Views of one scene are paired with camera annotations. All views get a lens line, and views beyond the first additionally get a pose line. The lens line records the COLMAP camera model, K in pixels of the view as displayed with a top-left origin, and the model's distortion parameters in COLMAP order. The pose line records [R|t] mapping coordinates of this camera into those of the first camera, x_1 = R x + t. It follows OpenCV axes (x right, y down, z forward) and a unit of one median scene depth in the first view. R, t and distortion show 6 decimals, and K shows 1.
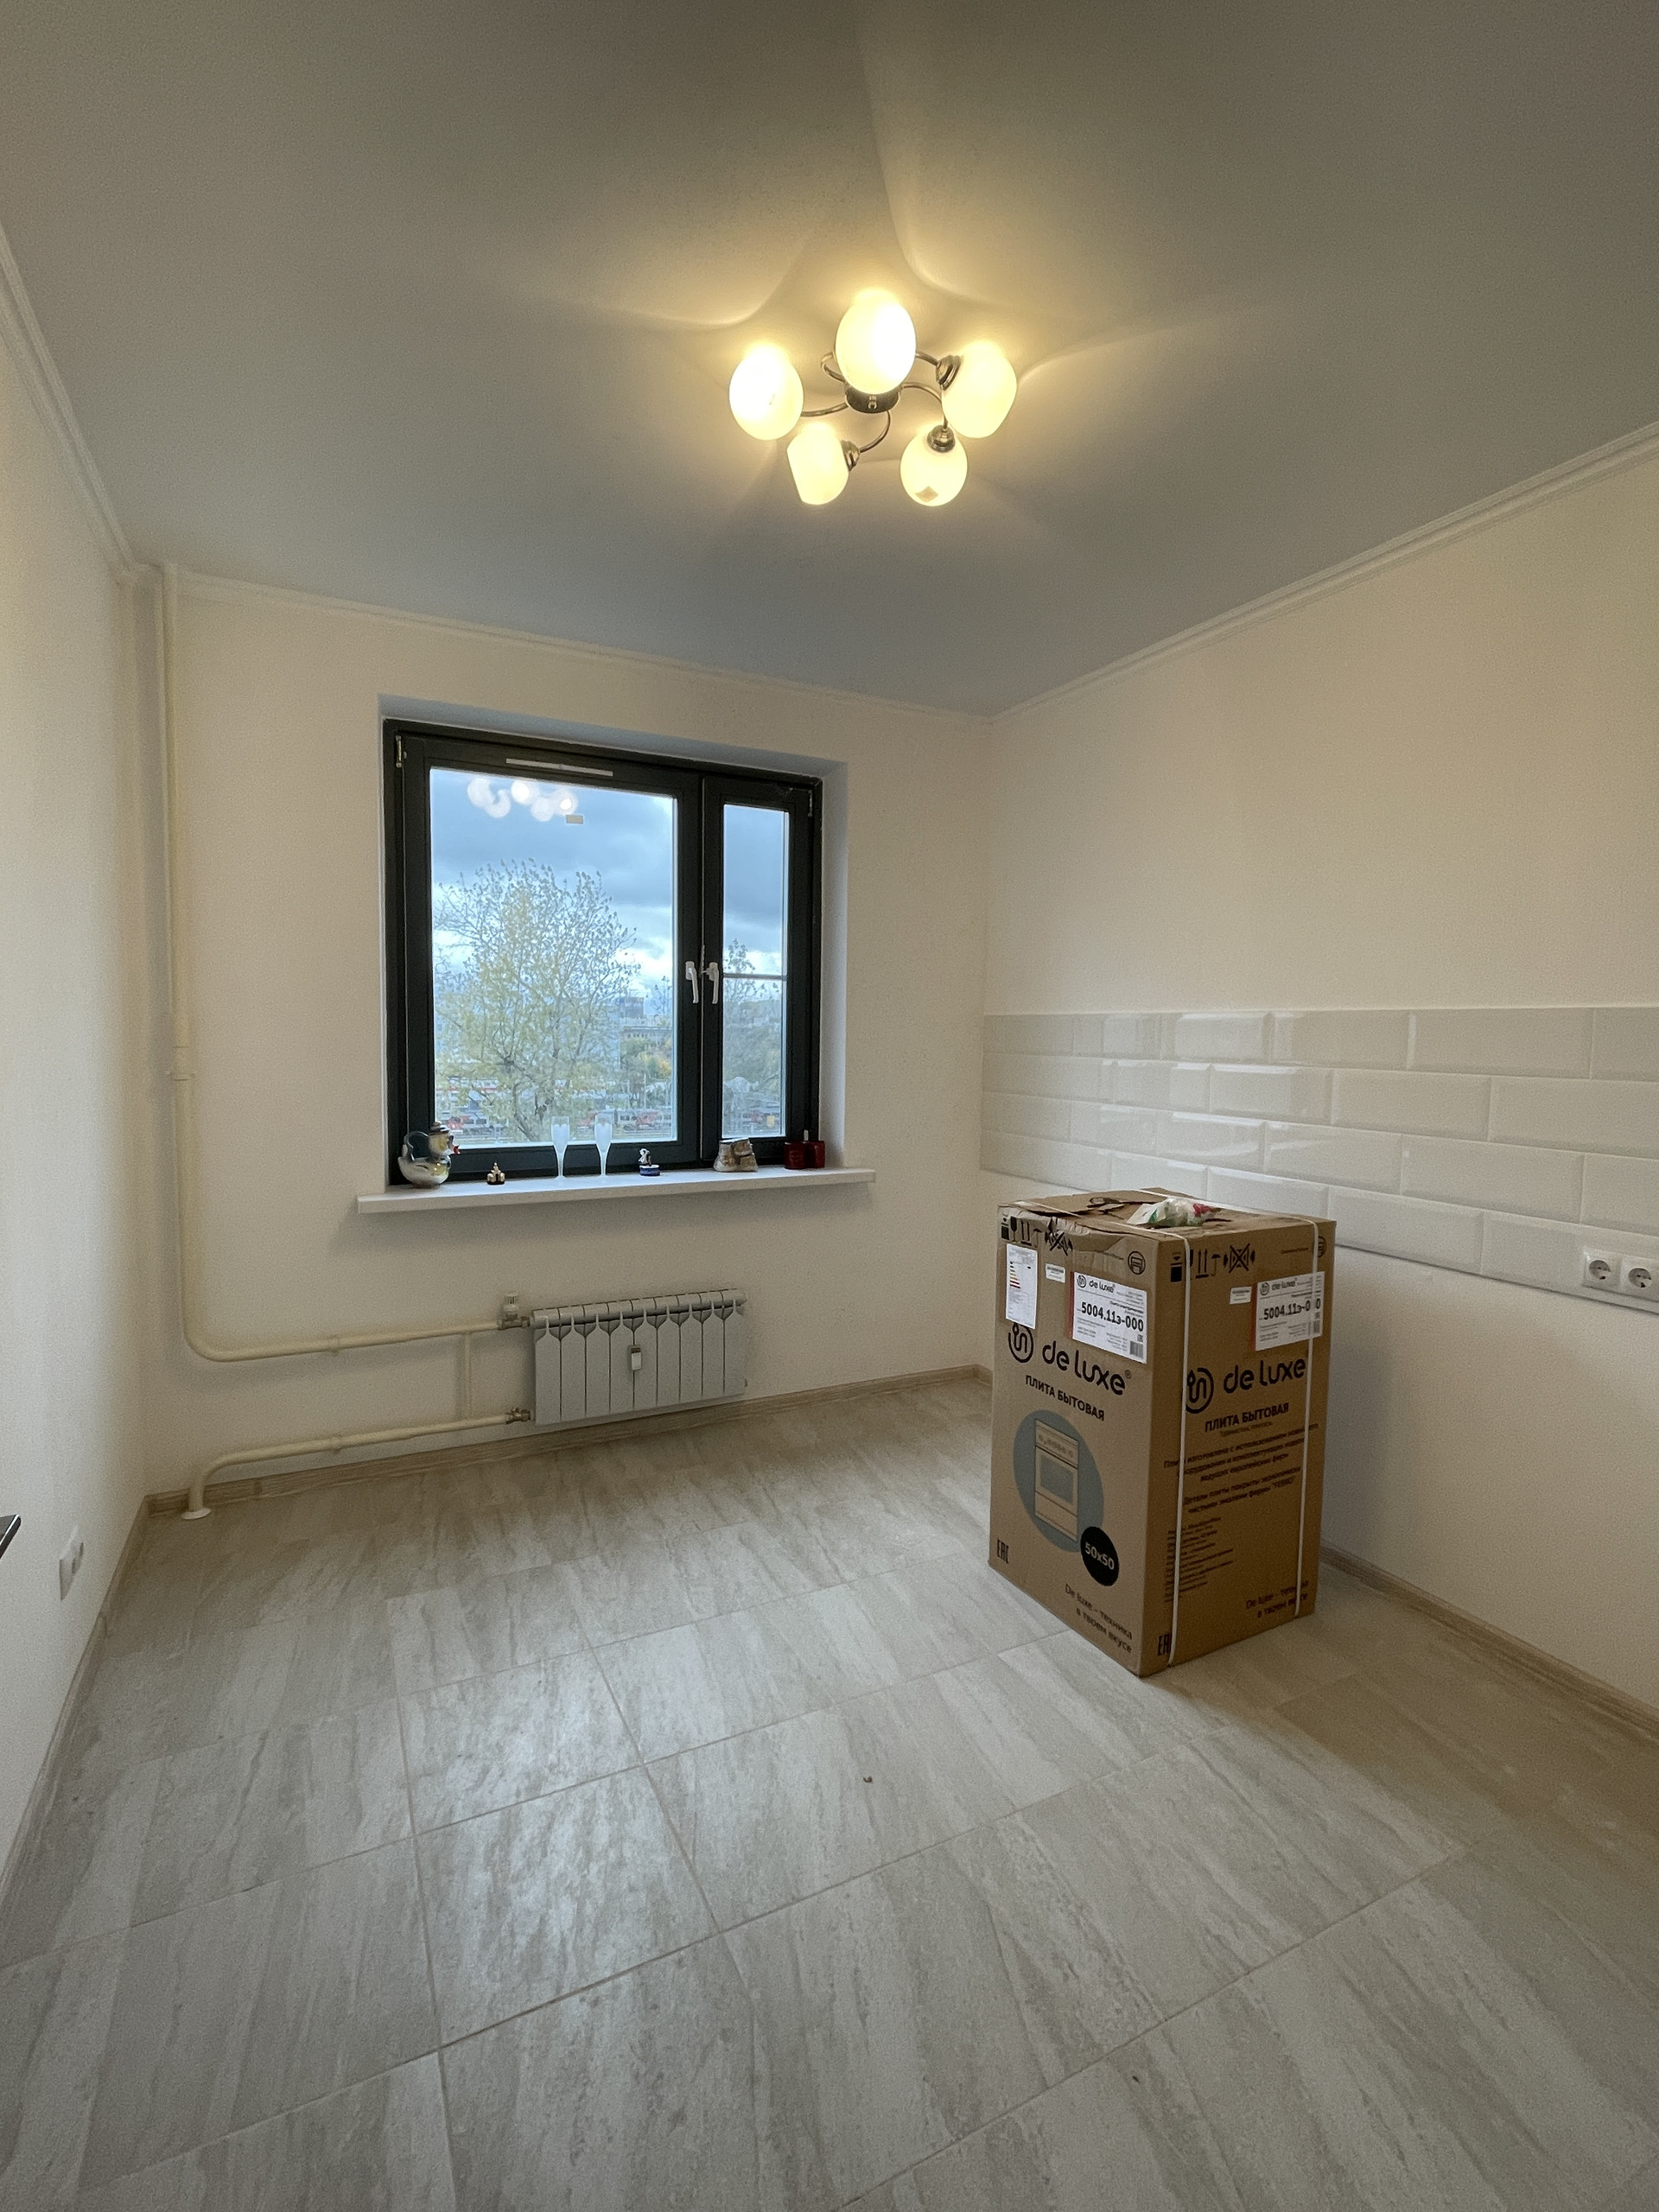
lens RADIAL K [[1018.3, 0, 825.4], [0, 1018.3, 1104.0], [0, 0, 1]] dist [0.001661, 0.000263]
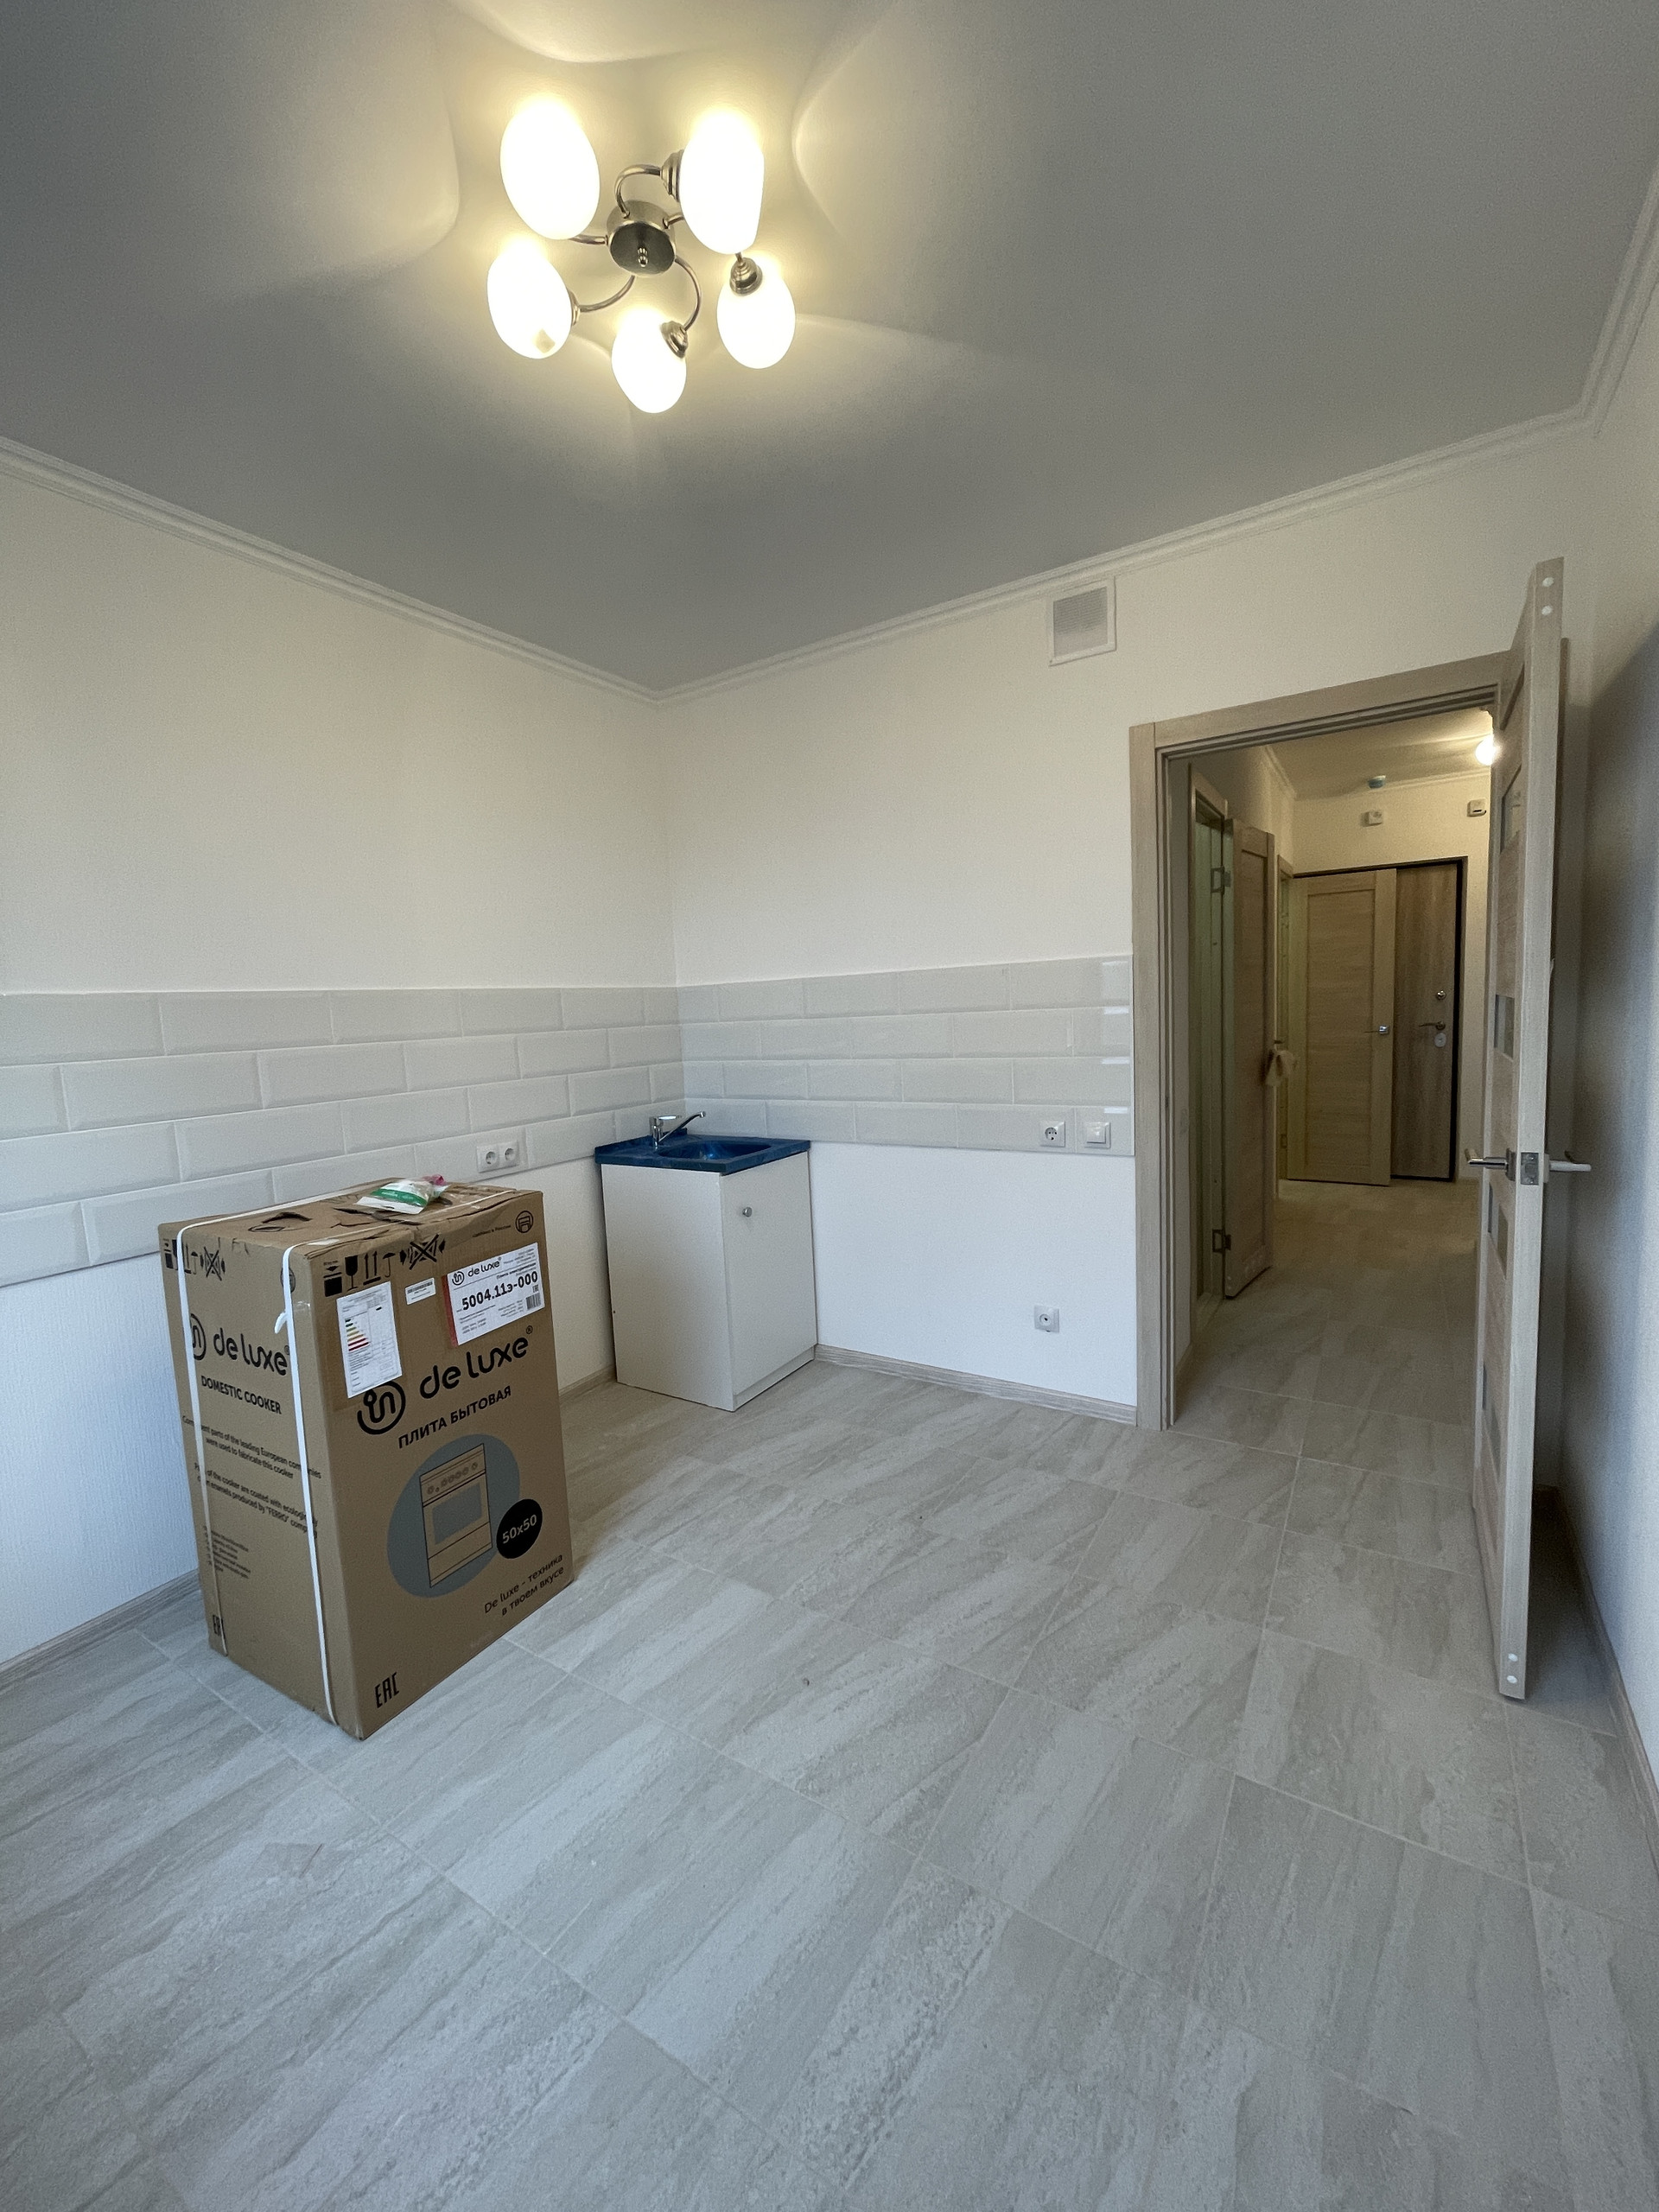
lens RADIAL K [[939.9, 0, 797.0], [0, 939.9, 1110.3], [0, 0, 1]] dist [-0.001176, -0.000243]
pose [[-0.506867, -0.085155, 0.857808, -0.608396], [0.102396, 0.982116, 0.158000, -0.075506], [-0.855921, 0.167921, -0.489082, 1.118745]]
